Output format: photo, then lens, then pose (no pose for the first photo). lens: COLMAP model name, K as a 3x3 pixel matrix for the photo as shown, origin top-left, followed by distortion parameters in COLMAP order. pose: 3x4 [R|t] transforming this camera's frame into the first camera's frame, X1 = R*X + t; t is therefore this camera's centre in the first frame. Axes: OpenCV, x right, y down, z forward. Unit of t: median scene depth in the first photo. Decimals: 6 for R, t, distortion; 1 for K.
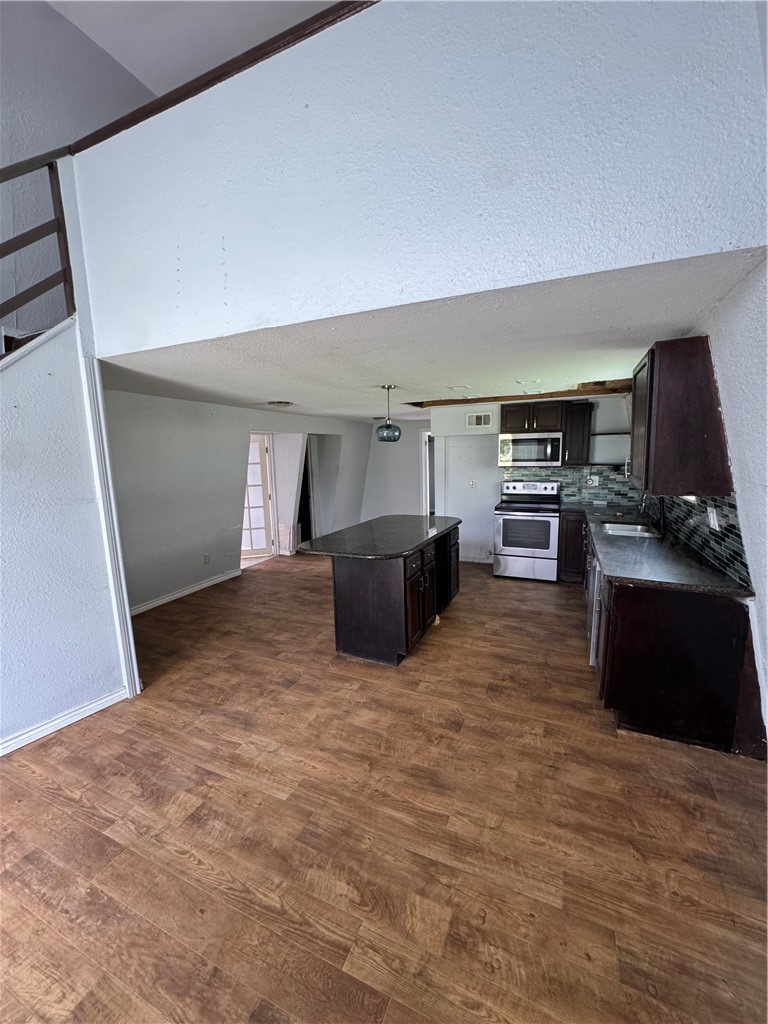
lens RADIAL K [[409.9, 0, 384.0], [0, 409.9, 512.0], [0, 0, 1]] dist [-0.002192, 0.000012]
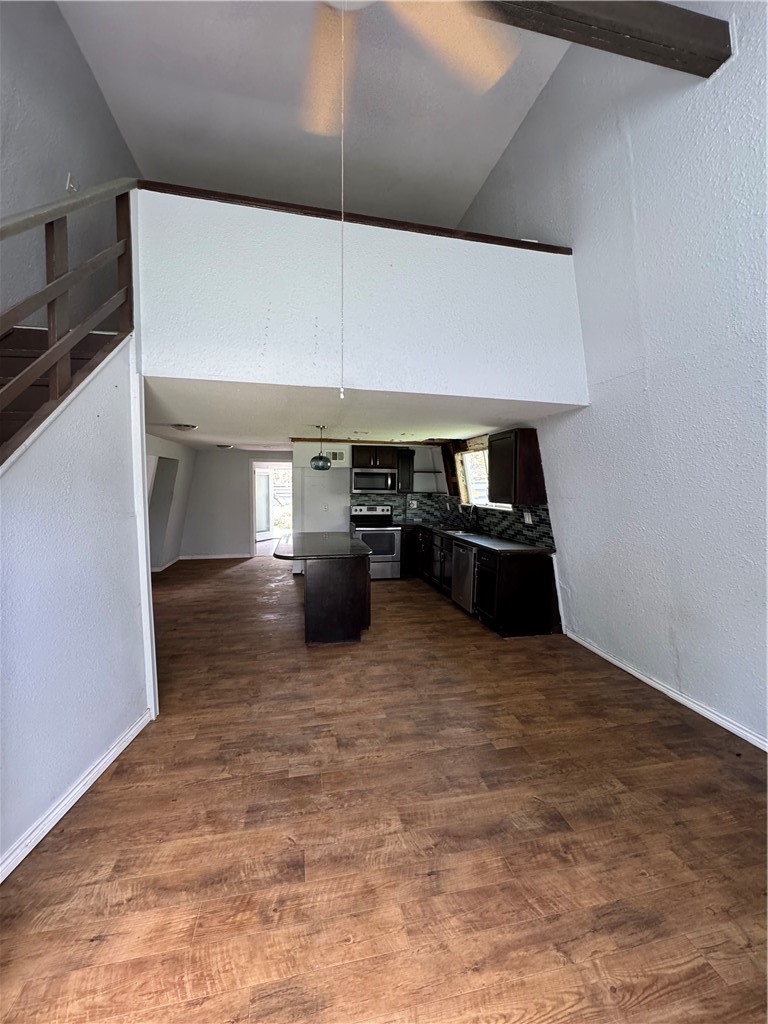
lens RADIAL K [[409.9, 0, 384.0], [0, 409.9, 512.0], [0, 0, 1]] dist [-0.002192, 0.000012]
pose [[0.805189, -0.009187, 0.592947, -0.778855], [0.056071, 0.996580, -0.060700, 0.057261], [-0.590362, 0.082122, 0.802950, -0.140916]]
